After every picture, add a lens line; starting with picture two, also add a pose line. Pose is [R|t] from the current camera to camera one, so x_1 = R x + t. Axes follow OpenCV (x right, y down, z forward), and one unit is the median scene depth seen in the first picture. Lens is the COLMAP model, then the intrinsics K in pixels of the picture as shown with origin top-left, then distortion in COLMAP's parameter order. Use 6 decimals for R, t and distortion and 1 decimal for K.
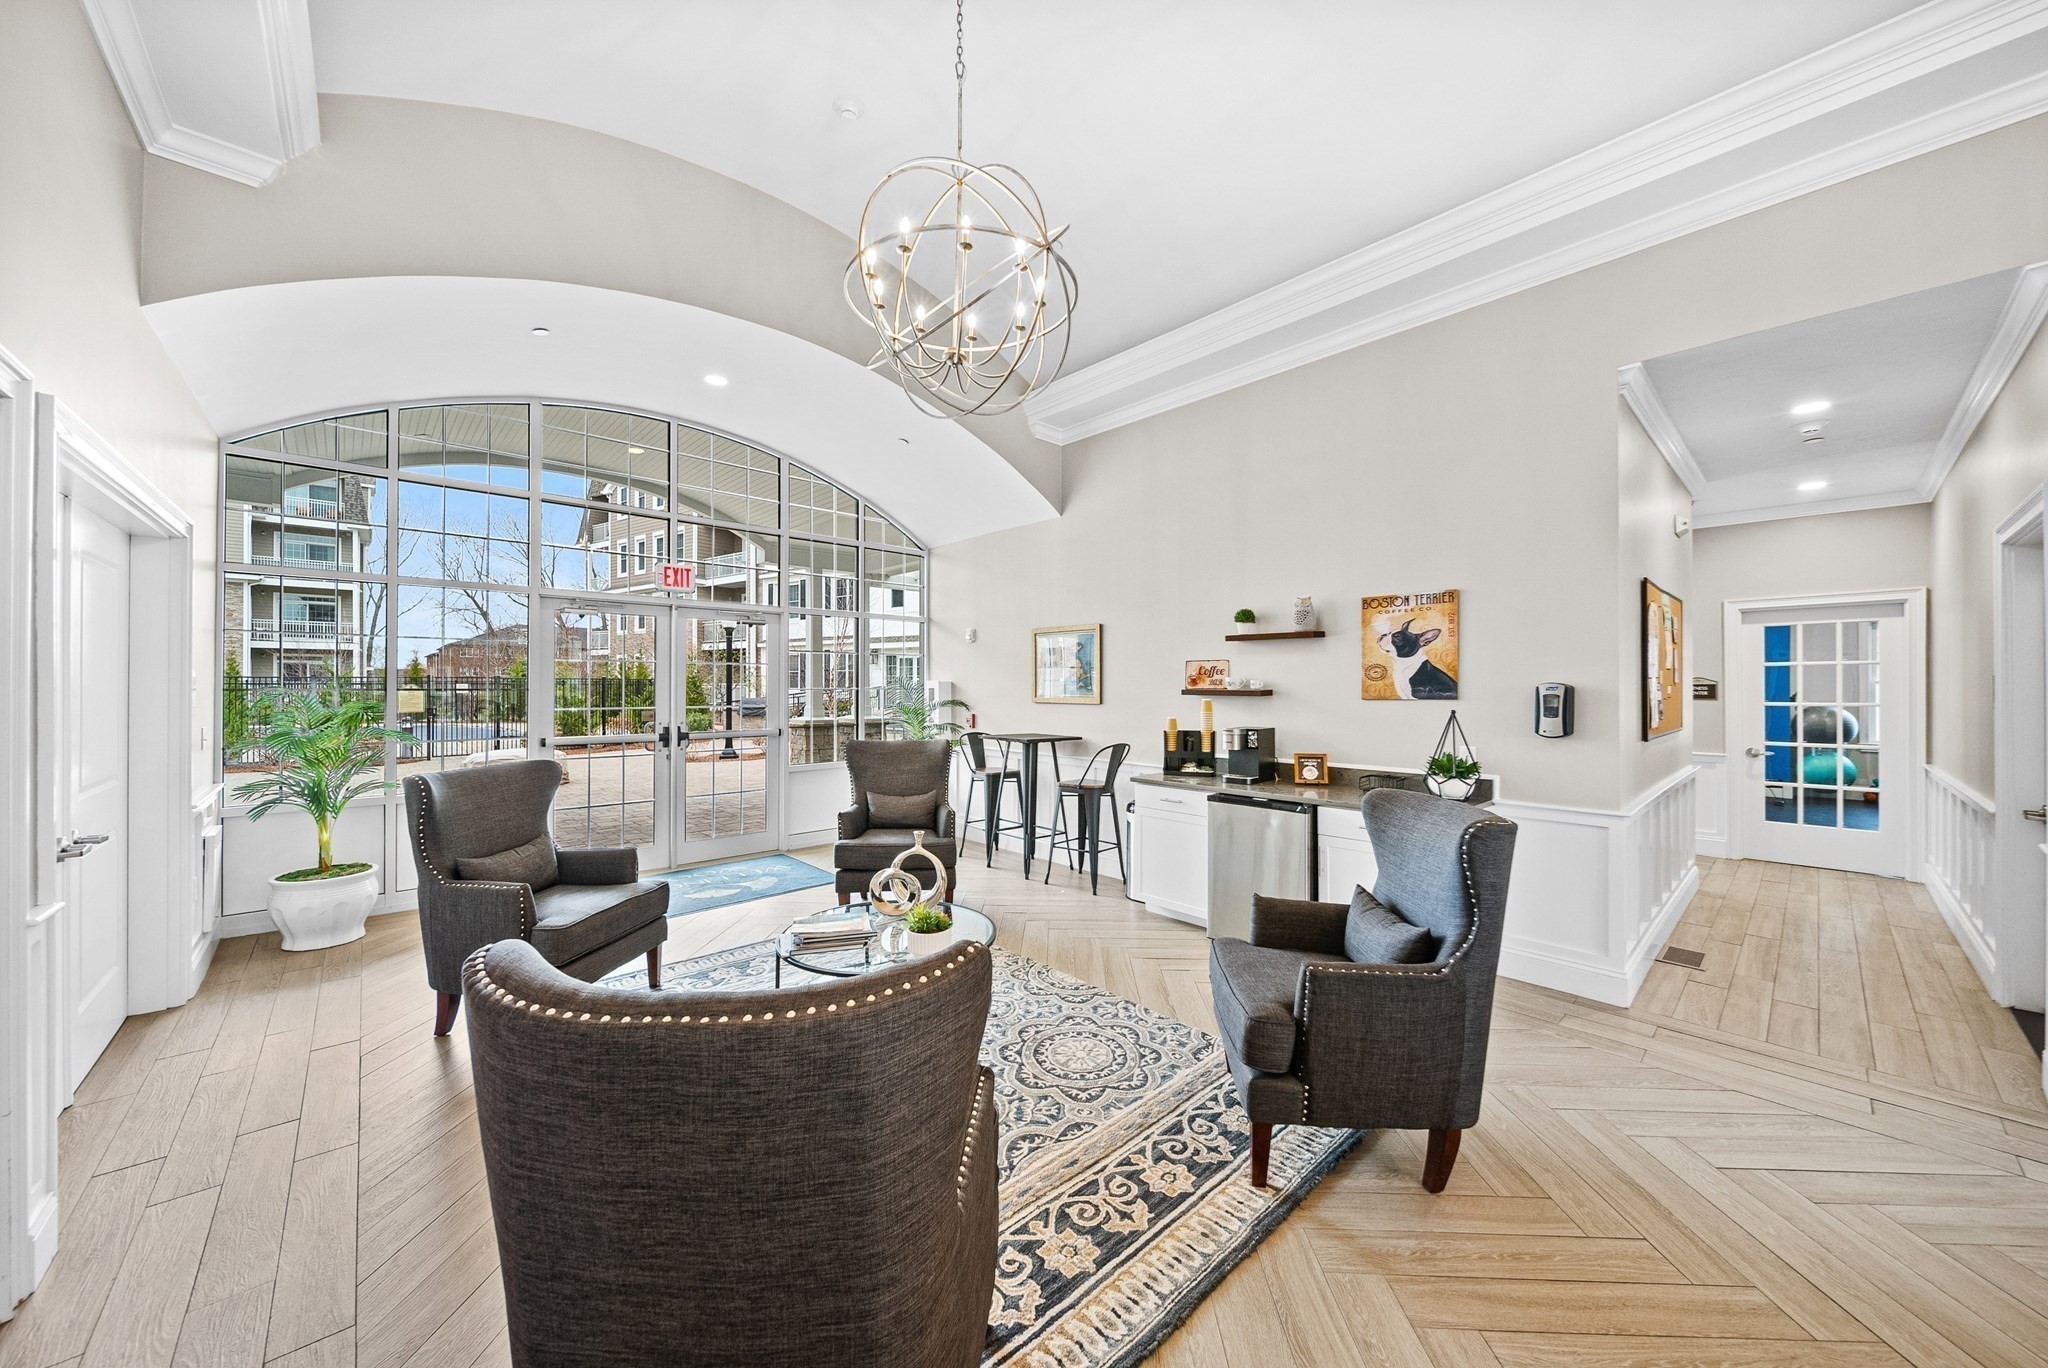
lens RADIAL K [[729.6, 0, 1024.0], [0, 729.6, 684.0], [0, 0, 1]] dist [0.000695, 0.000014]
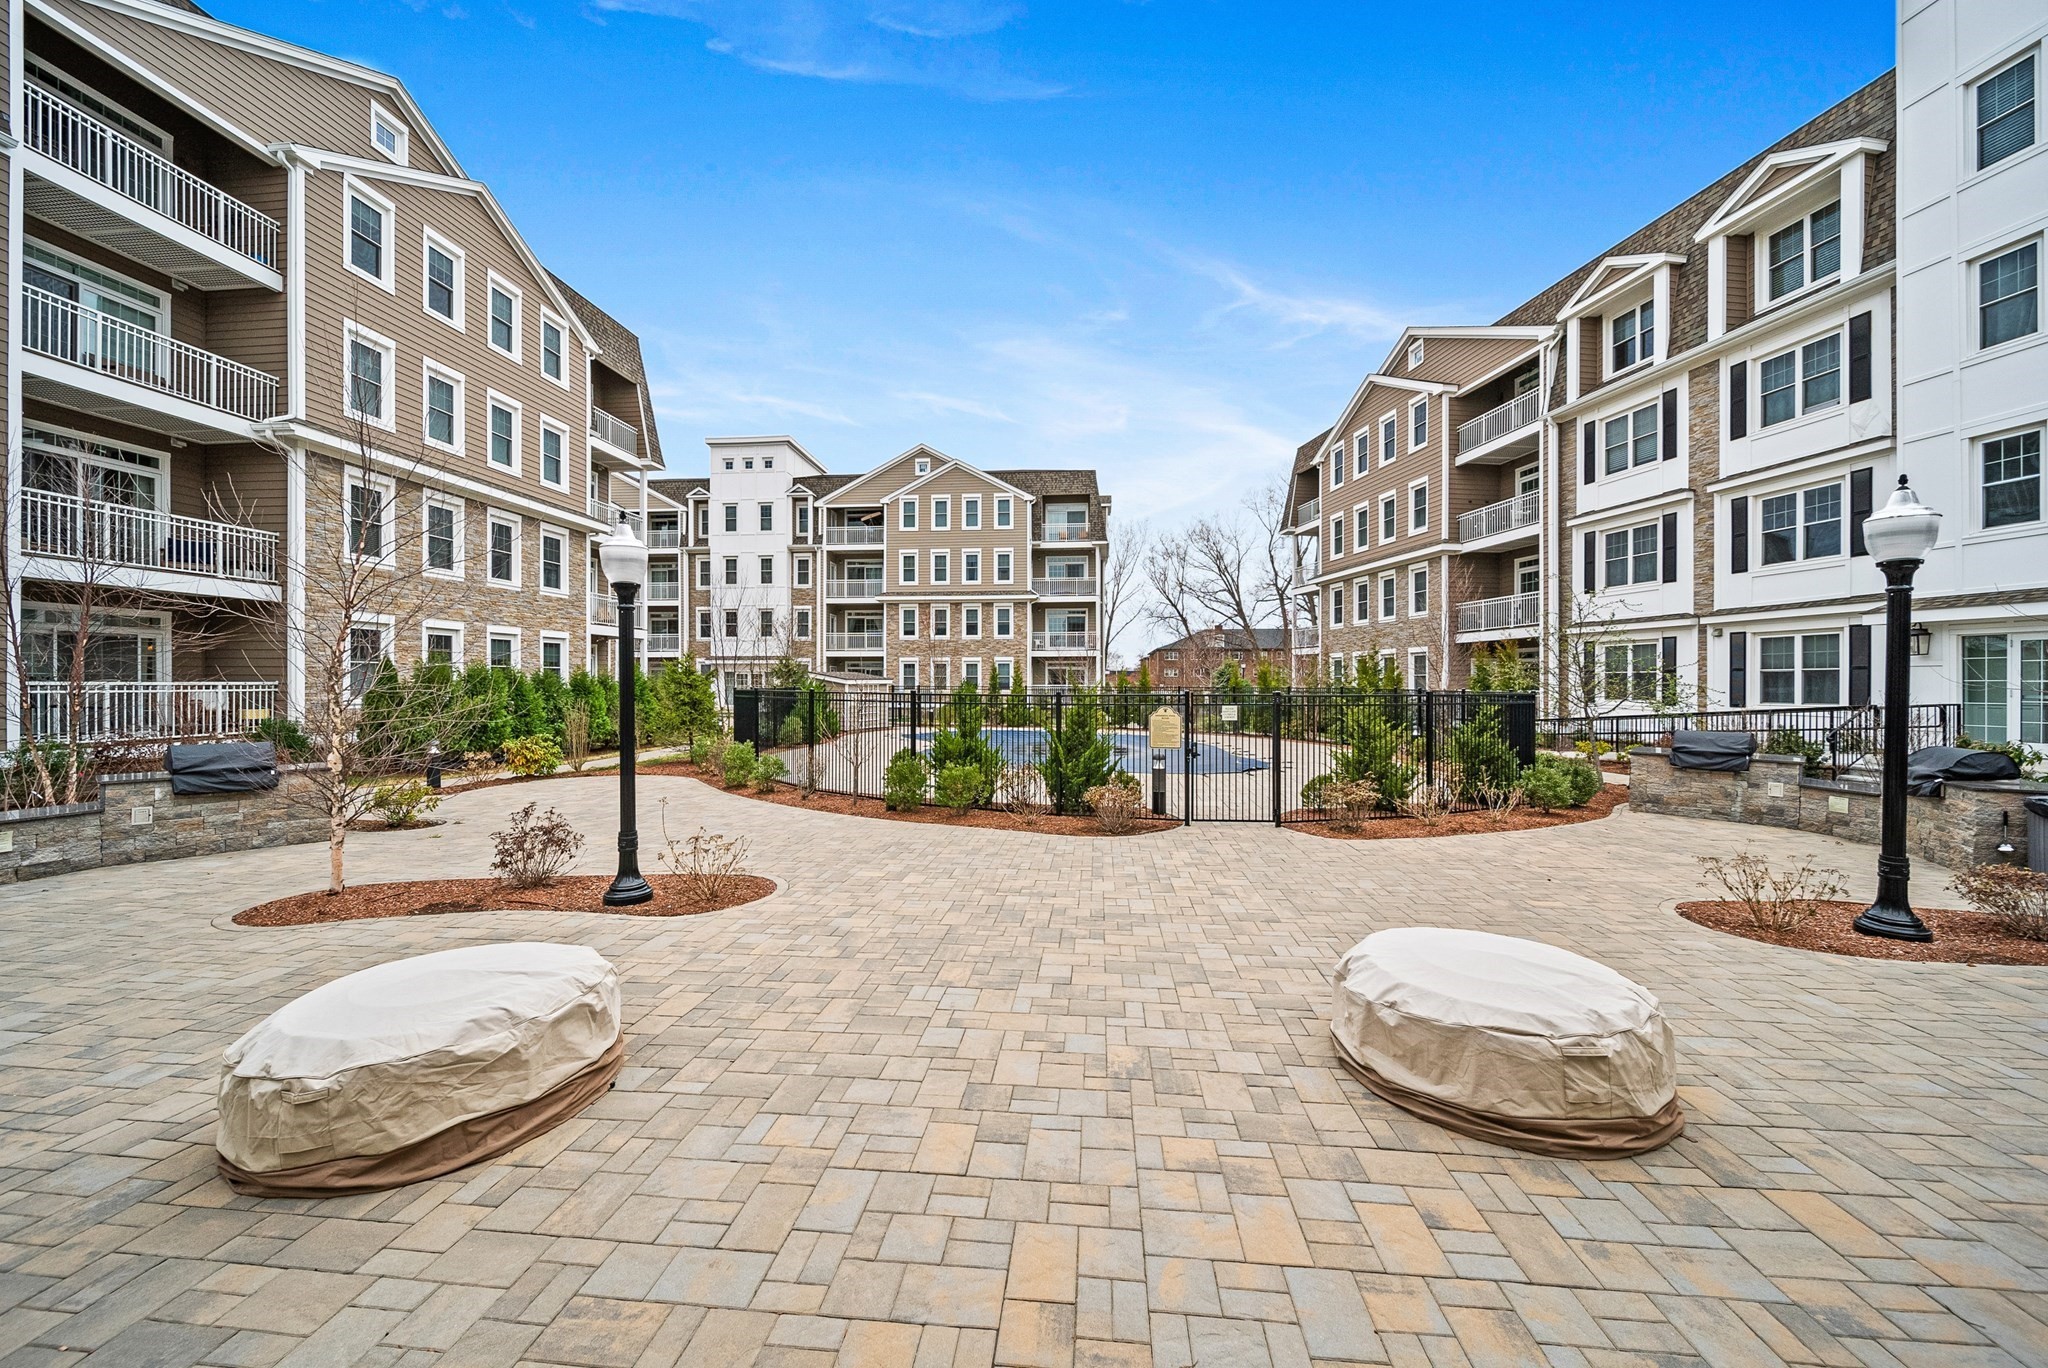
lens RADIAL K [[729.6, 0, 1024.0], [0, 729.6, 684.0], [0, 0, 1]] dist [0.000695, 0.000014]
pose [[0.662699, 0.001592, -0.748884, -0.171592], [0.001817, 0.999991, 0.003735, -0.009324], [0.748883, -0.003836, 0.662691, 0.194196]]
